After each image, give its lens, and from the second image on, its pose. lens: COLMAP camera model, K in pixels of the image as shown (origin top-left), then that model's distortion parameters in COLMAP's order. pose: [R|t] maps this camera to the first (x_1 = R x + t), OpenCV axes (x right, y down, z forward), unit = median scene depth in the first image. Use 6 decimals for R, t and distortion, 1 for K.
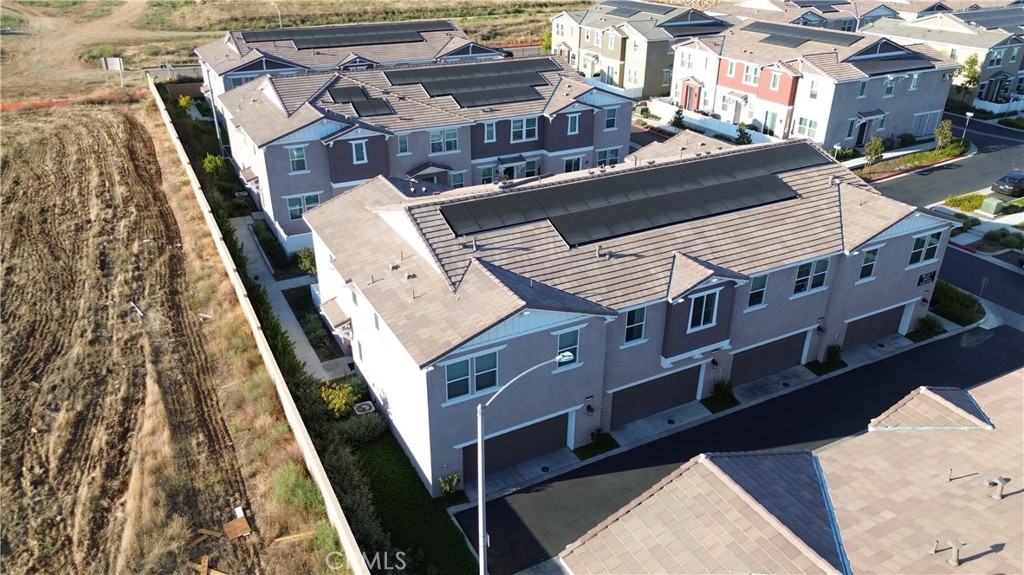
lens RADIAL K [[726.0, 0, 513.6], [0, 726.0, 284.4], [0, 0, 1]] dist [0.065586, -0.067856]
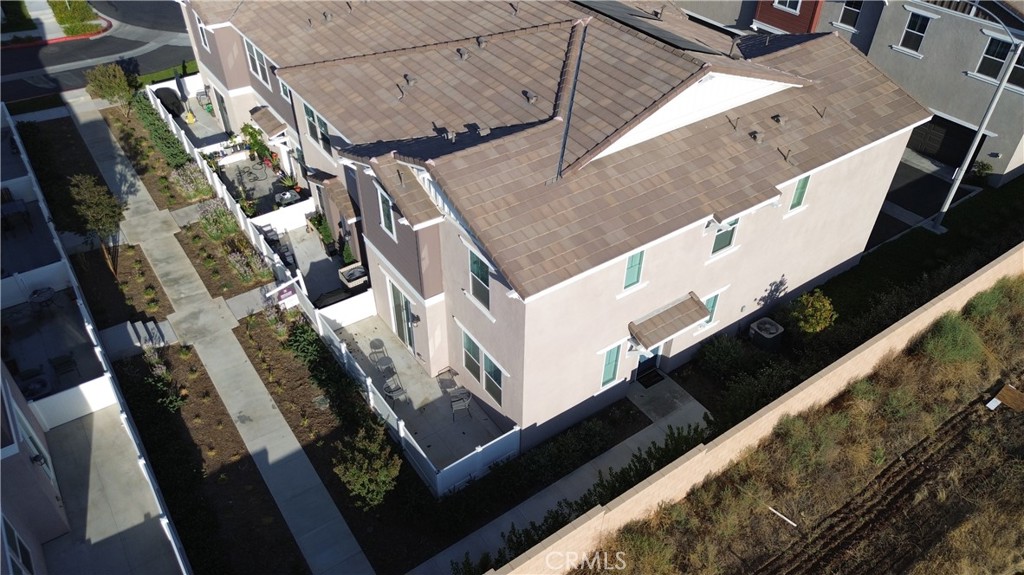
lens RADIAL K [[726.0, 0, 513.6], [0, 726.0, 284.4], [0, 0, 1]] dist [0.065586, -0.067856]
pose [[-0.120373, -0.628164, 0.768713, -0.492938], [0.432900, 0.663627, 0.610079, -0.294361], [-0.893369, 0.406213, 0.192050, 0.727802]]
